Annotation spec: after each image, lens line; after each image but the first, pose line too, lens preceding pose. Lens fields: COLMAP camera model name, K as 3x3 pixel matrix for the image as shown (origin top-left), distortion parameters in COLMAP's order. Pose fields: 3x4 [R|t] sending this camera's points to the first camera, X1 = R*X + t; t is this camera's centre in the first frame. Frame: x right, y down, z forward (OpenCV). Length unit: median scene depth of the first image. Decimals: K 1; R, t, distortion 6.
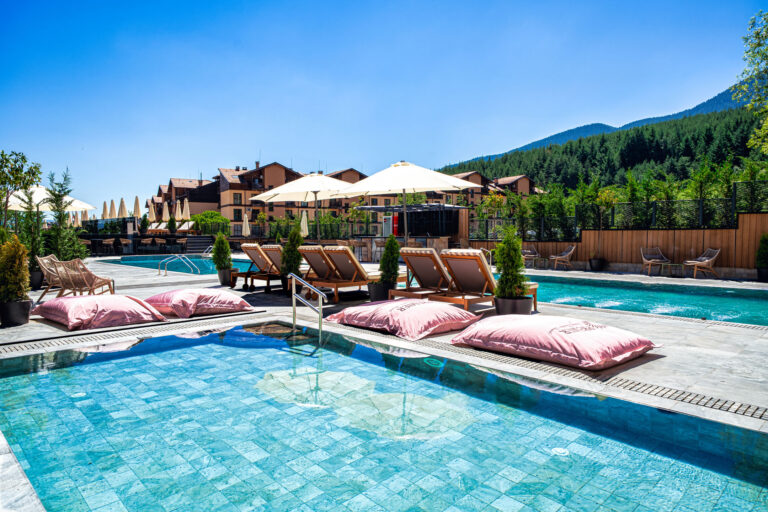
lens RADIAL K [[509.2, 0, 384.0], [0, 509.2, 255.2], [0, 0, 1]] dist [0.039270, -0.002488]
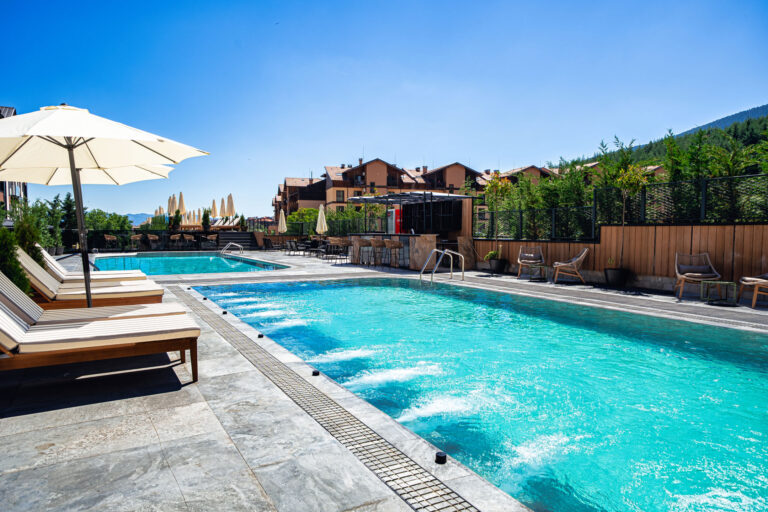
lens RADIAL K [[509.2, 0, 384.8], [0, 509.2, 252.6], [0, 0, 1]] dist [0.039270, -0.002488]
pose [[0.967216, 0.015624, -0.253473, 0.310043], [-0.015759, 0.999875, 0.001496, -0.010544], [0.253464, 0.002548, 0.967341, 0.295884]]
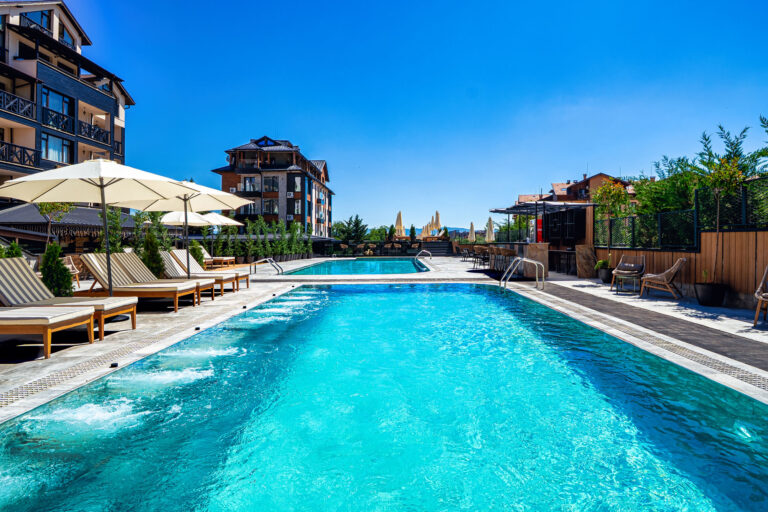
lens RADIAL K [[421.3, 0, 408.2], [0, 421.3, 238.6], [0, 0, 1]] dist [0.000604, -0.008214]
pose [[0.735838, -0.005500, -0.677136, 0.510935], [-0.024294, 0.999109, -0.034516, -0.018674], [0.676722, 0.041849, 0.735048, 0.473299]]
